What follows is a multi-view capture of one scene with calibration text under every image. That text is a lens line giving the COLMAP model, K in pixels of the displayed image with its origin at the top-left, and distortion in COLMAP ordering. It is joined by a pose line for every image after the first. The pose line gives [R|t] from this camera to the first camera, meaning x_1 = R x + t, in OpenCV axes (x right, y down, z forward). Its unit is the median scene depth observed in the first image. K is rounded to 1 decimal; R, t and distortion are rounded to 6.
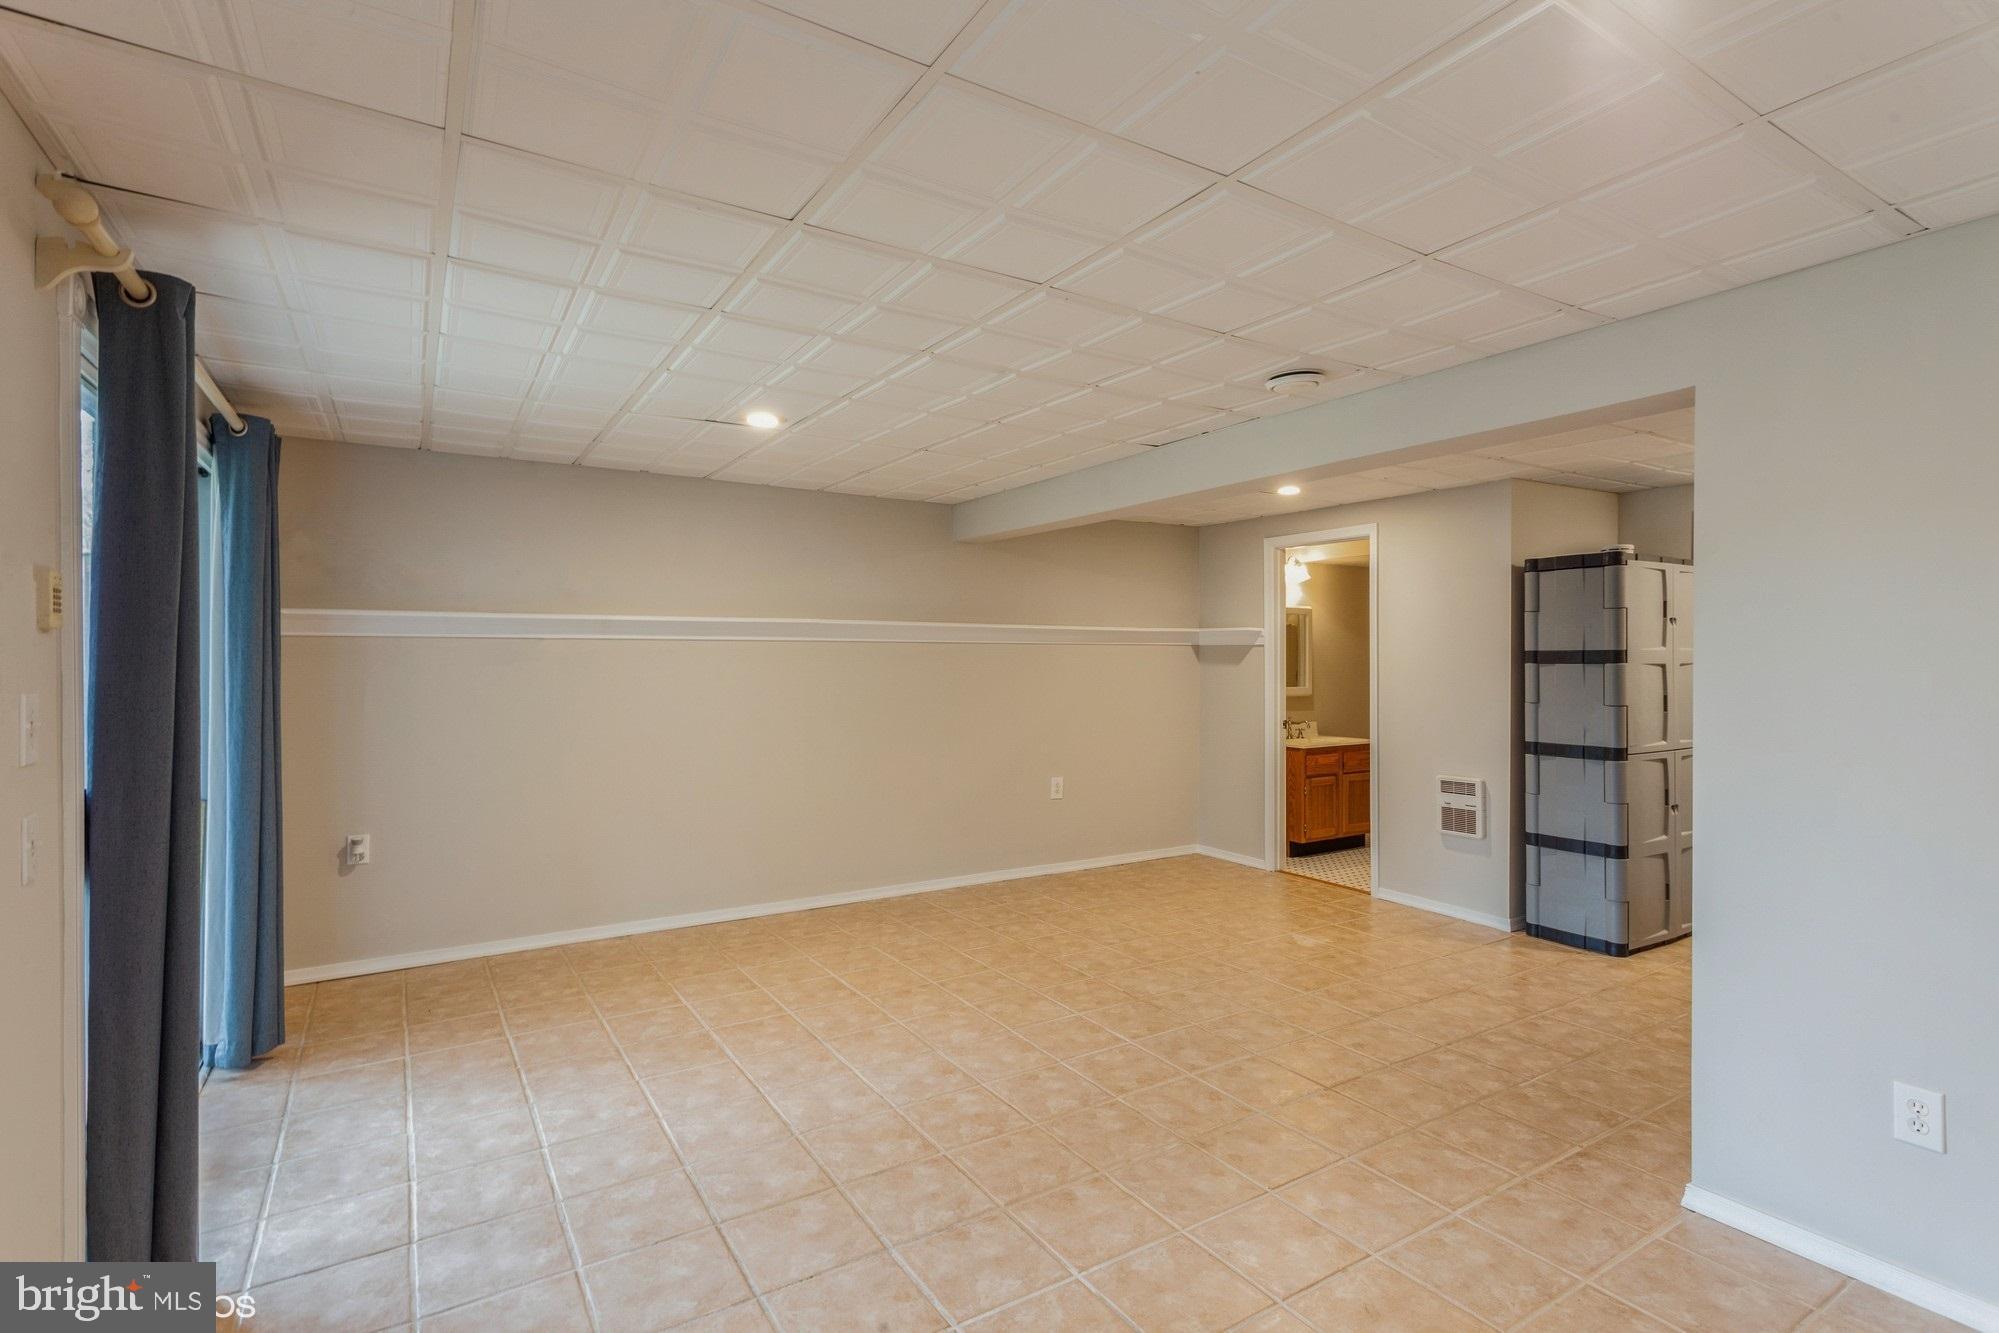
lens RADIAL K [[957.2, 0, 1011.0], [0, 957.2, 661.2], [0, 0, 1]] dist [0.002532, 0.001665]
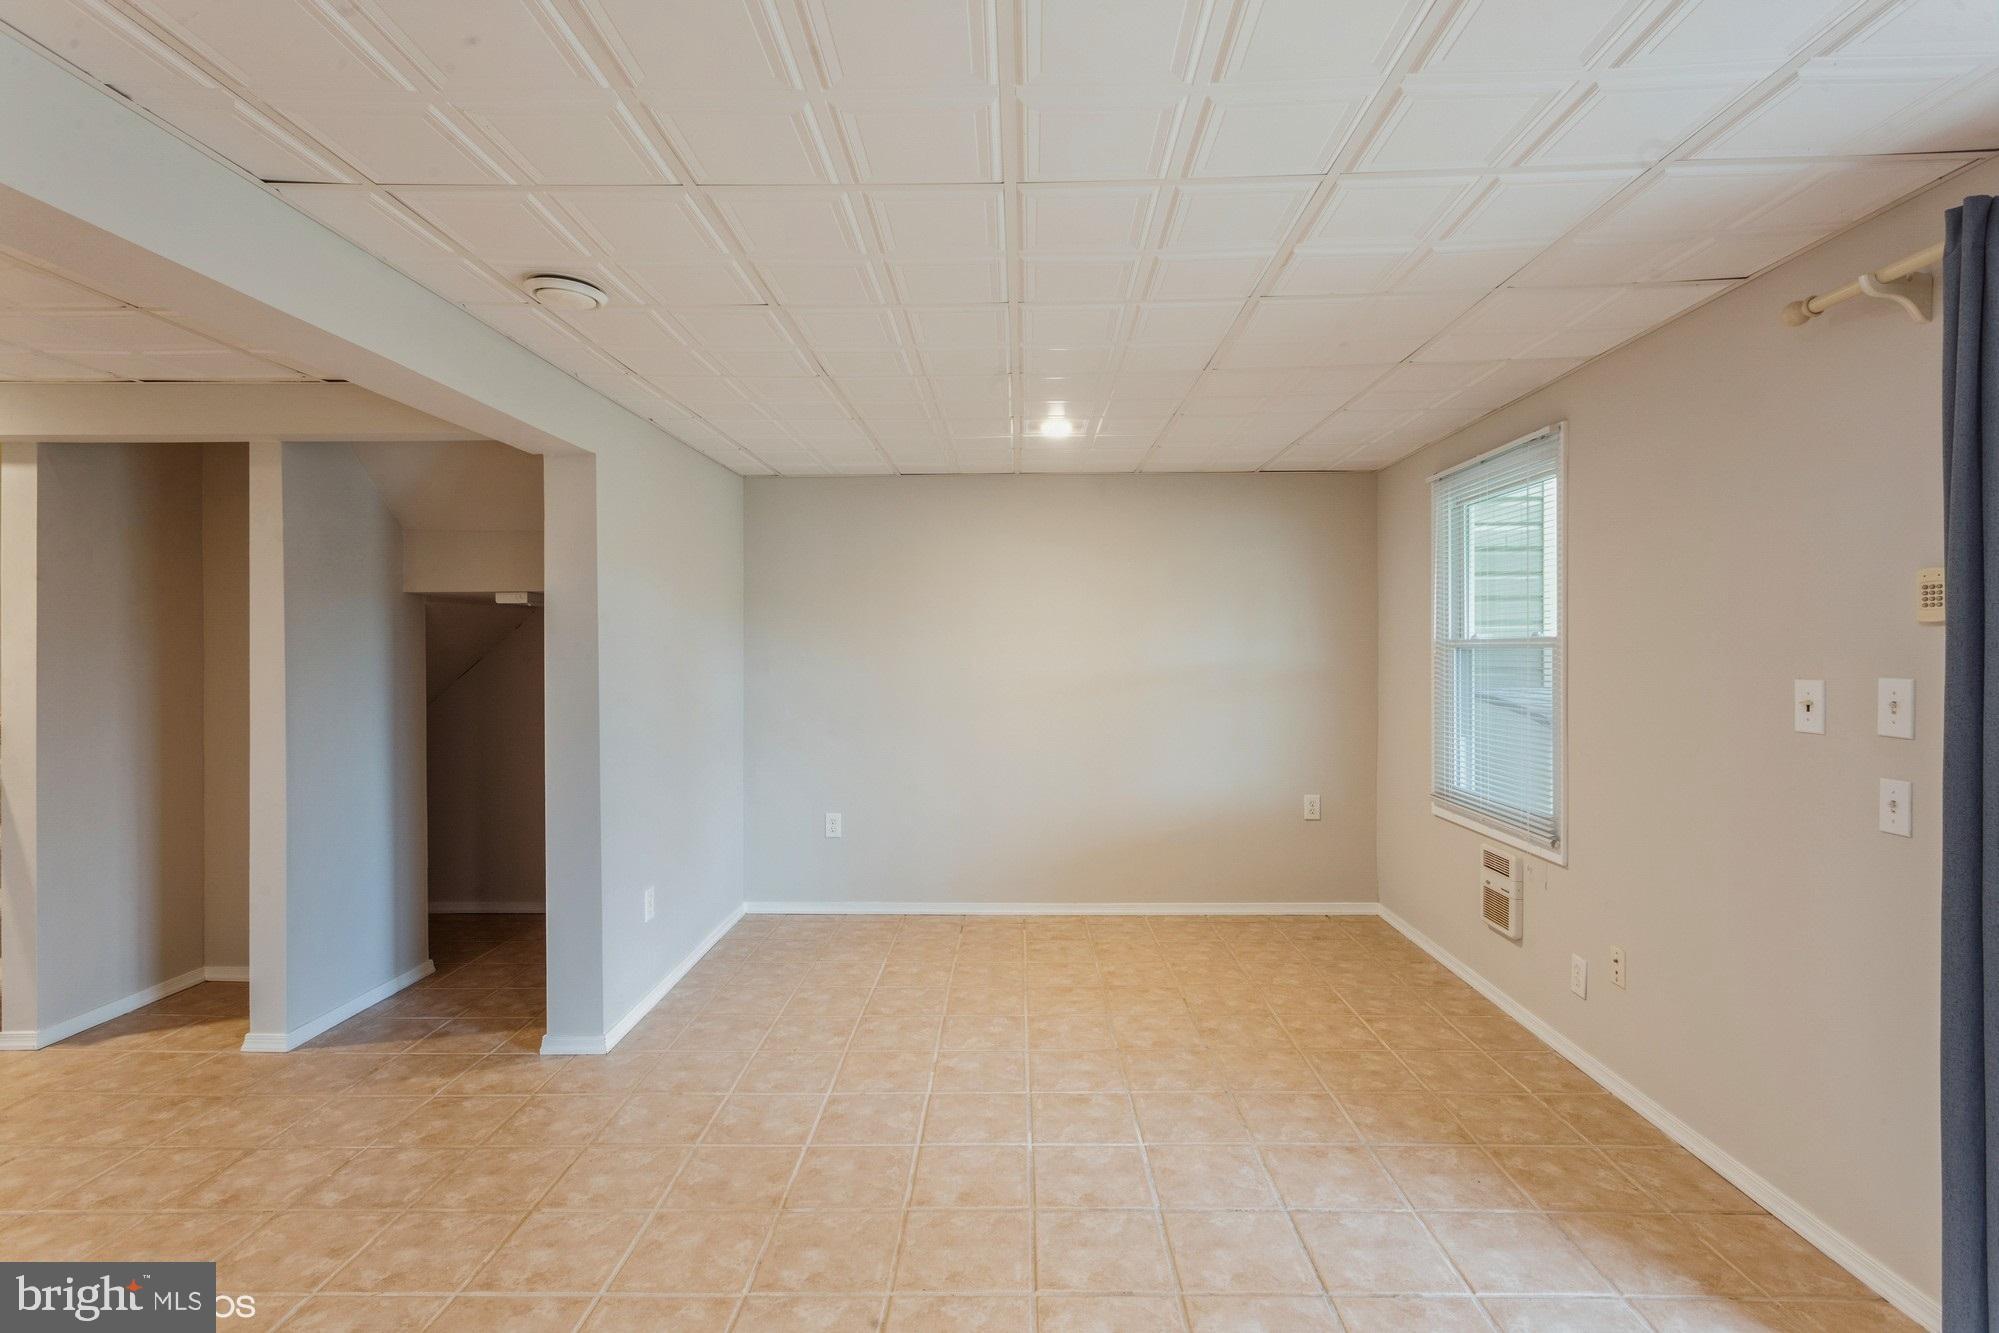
lens RADIAL K [[957.2, 0, 1006.0], [0, 957.2, 636.4], [0, 0, 1]] dist [0.002532, 0.001665]
pose [[-0.833693, 0.010956, 0.552119, -0.343726], [0.004440, 0.999904, -0.013137, -0.003848], [-0.552210, -0.008501, -0.833662, 1.178996]]
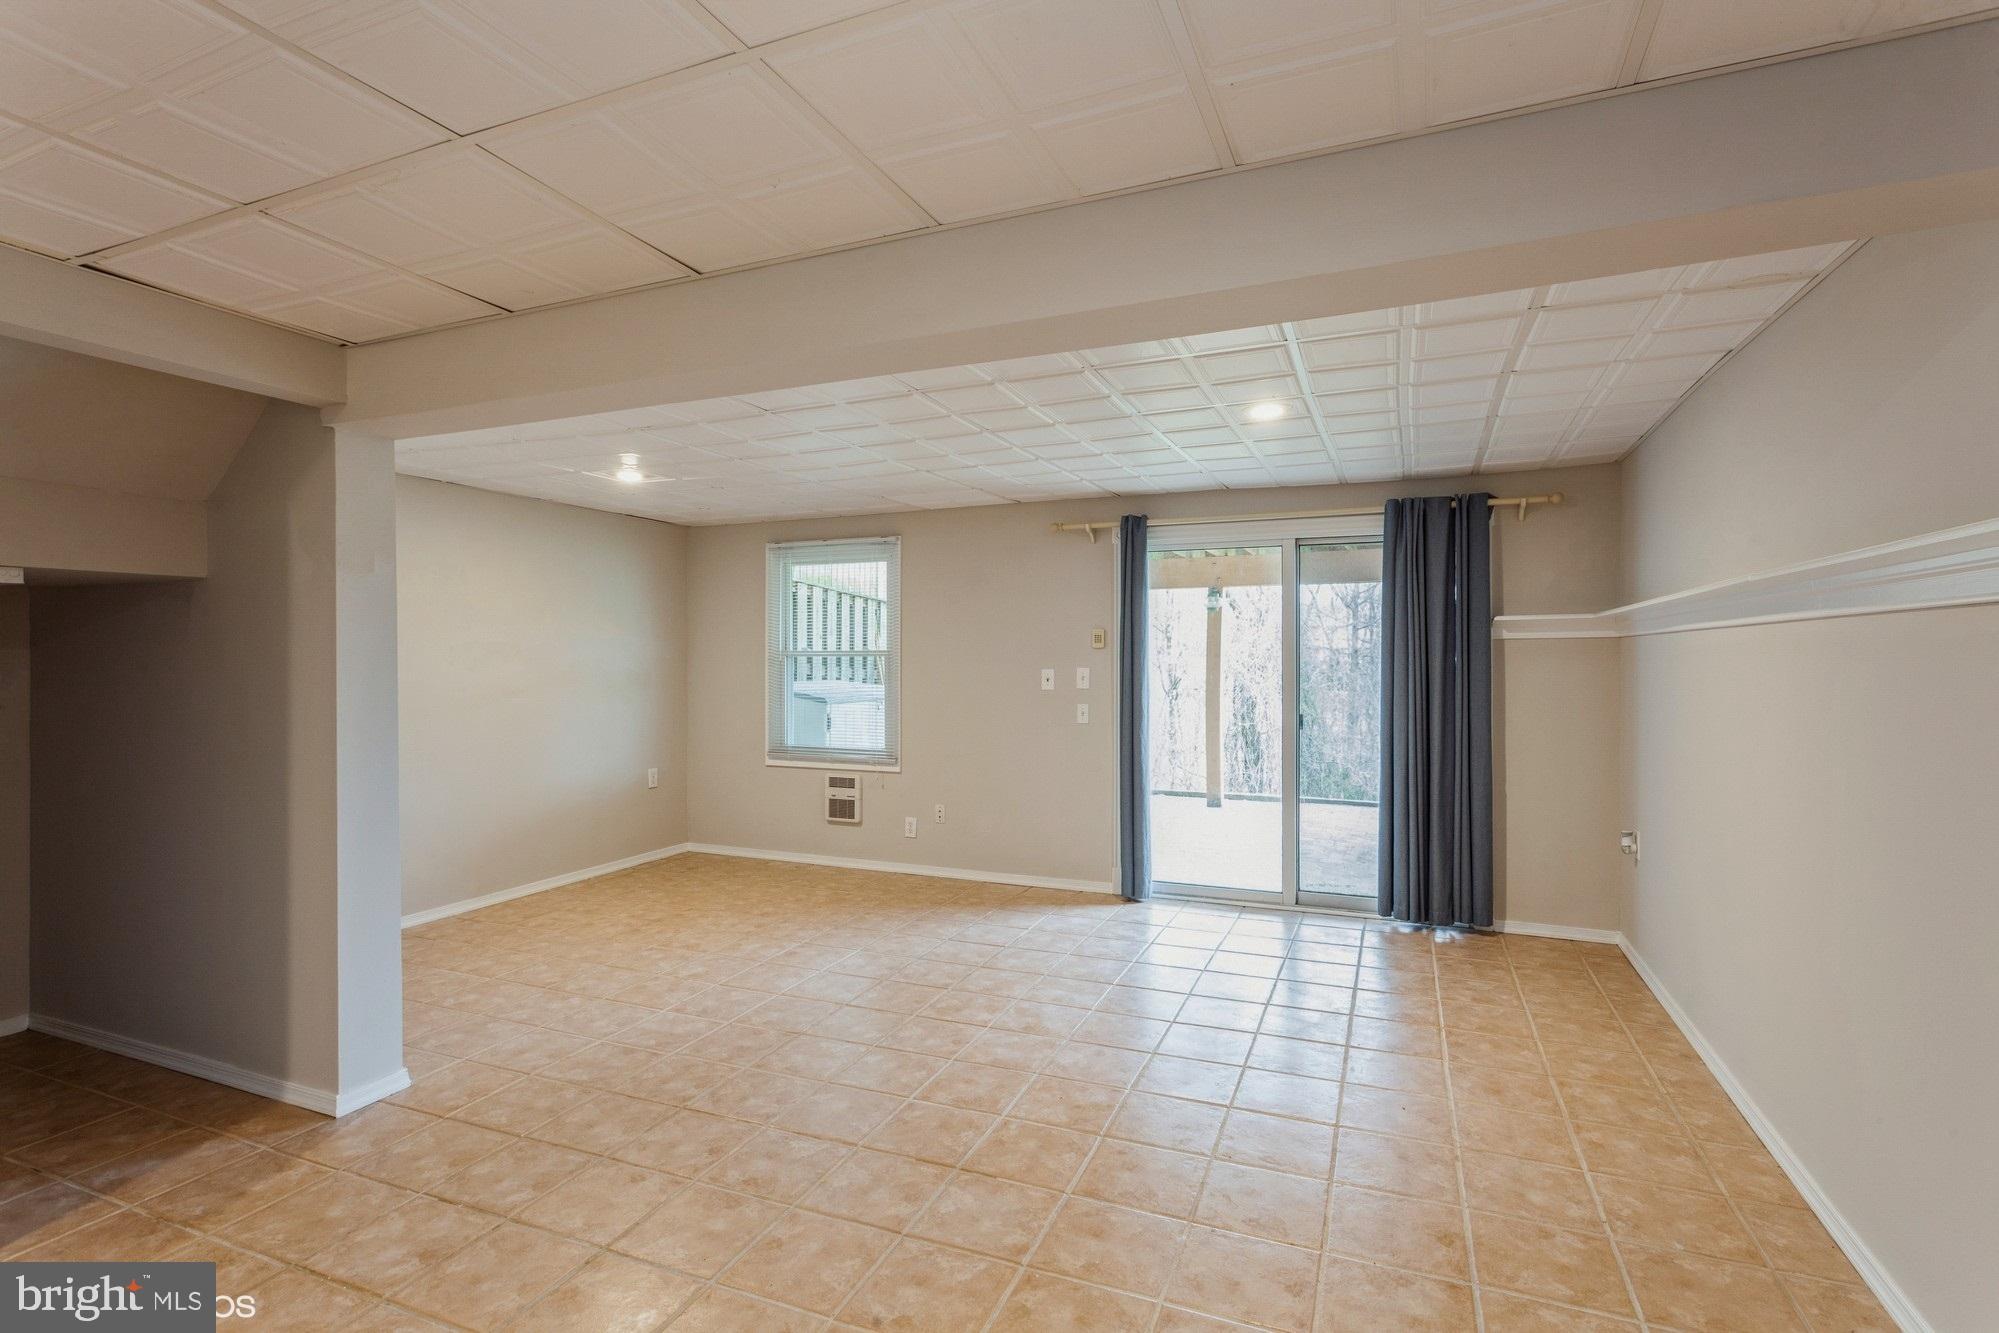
lens RADIAL K [[957.2, 0, 999.3], [0, 957.2, 653.9], [0, 0, 1]] dist [0.002532, 0.001665]
pose [[-0.822389, -0.002178, -0.568921, 0.504936], [-0.000646, 0.999996, -0.002894, -0.002200], [0.568925, -0.002012, -0.822387, 1.610136]]
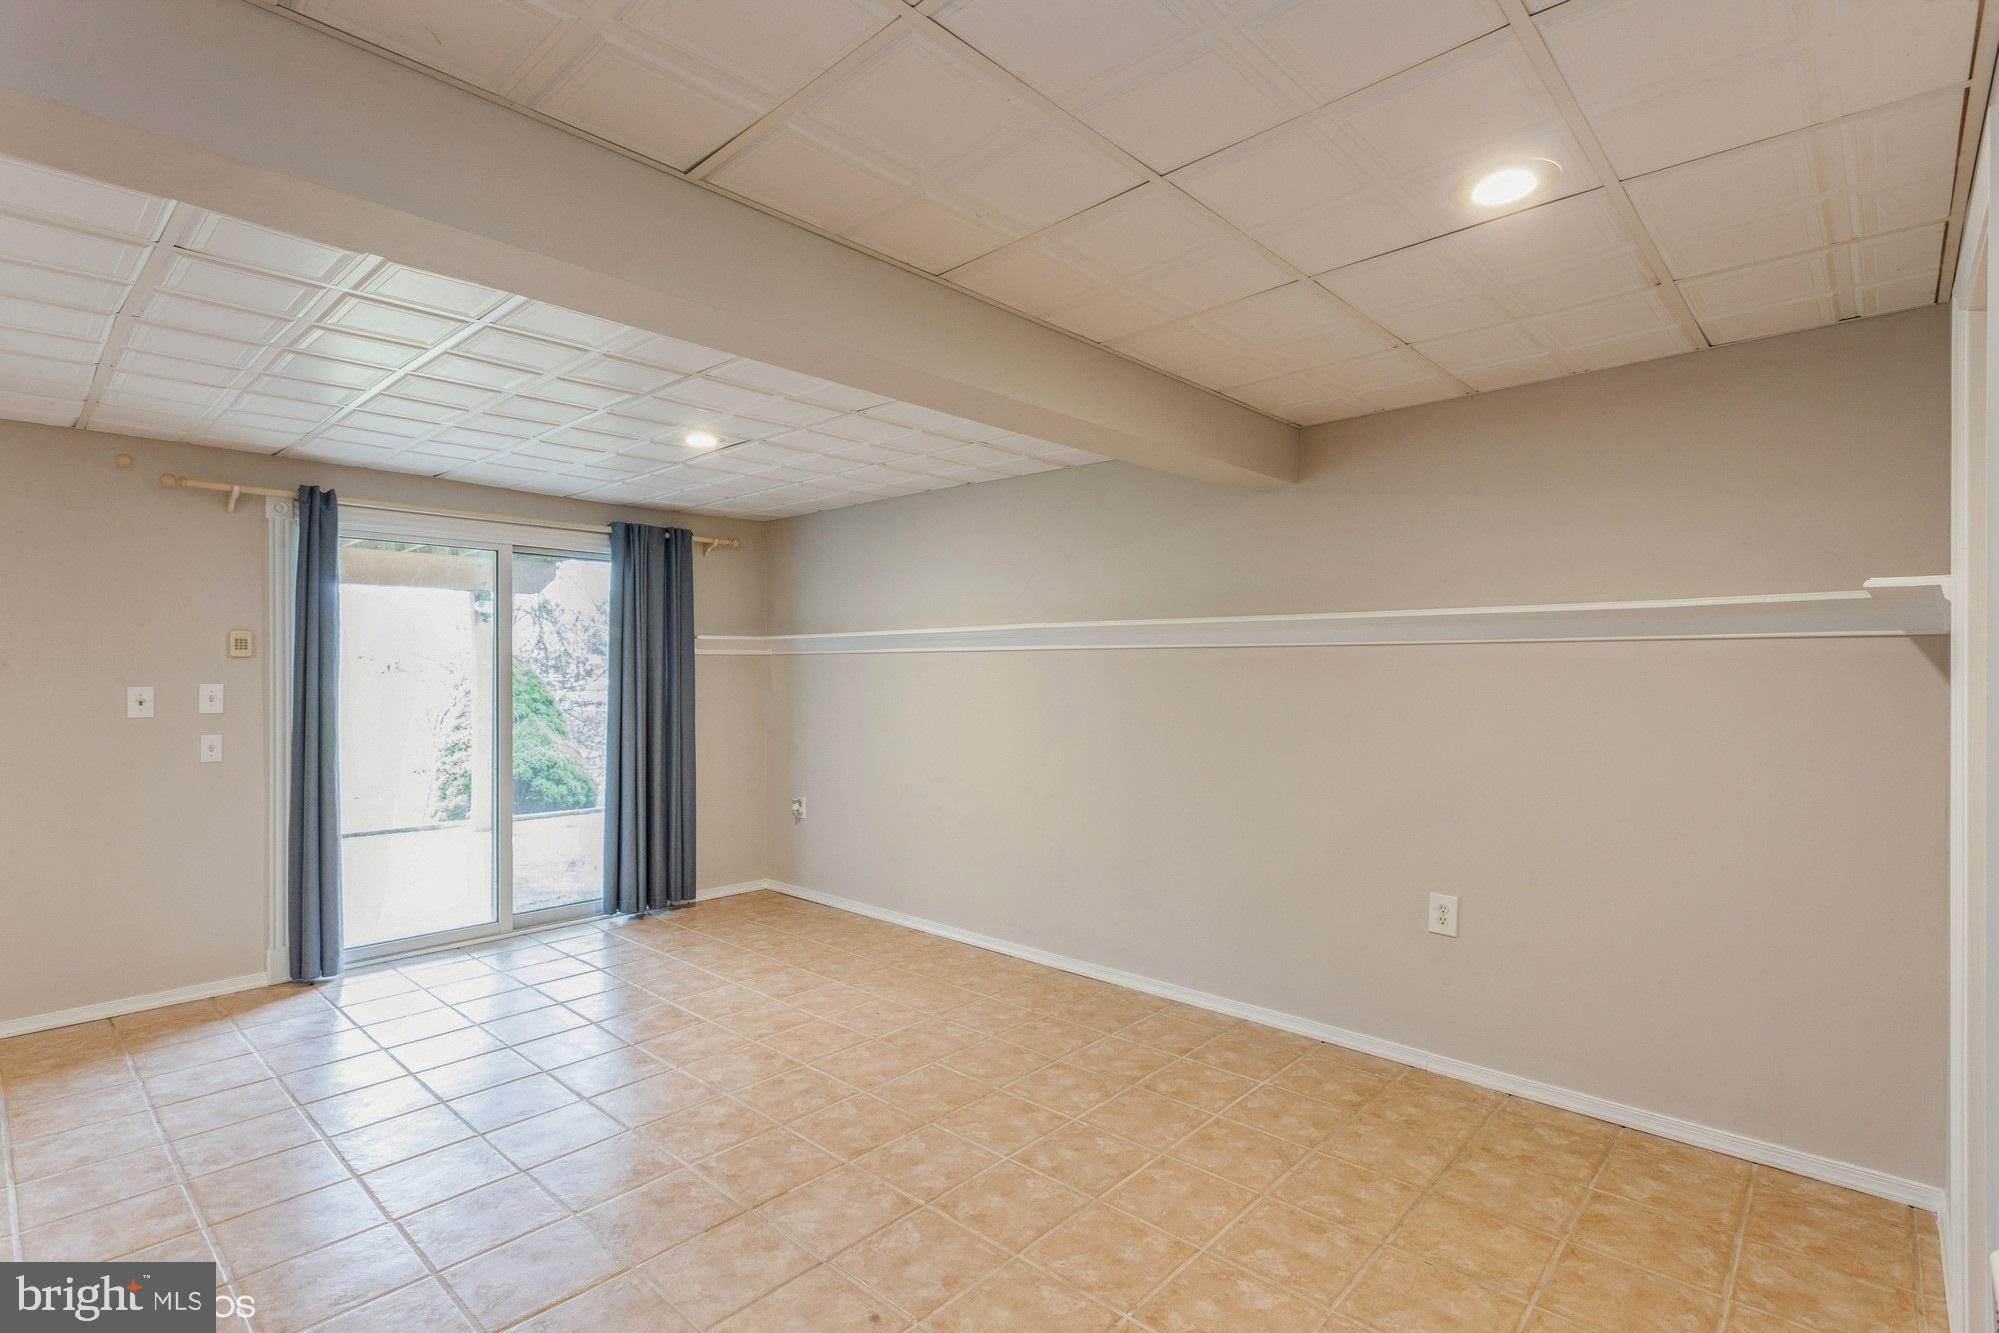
lens RADIAL K [[957.2, 0, 1011.8], [0, 957.2, 663.0], [0, 0, 1]] dist [0.002532, 0.001665]
pose [[0.263948, -0.005422, -0.964522, 0.816729], [-0.003492, 0.999972, -0.006577, -0.004320], [0.964531, 0.005104, 0.263921, 1.027264]]
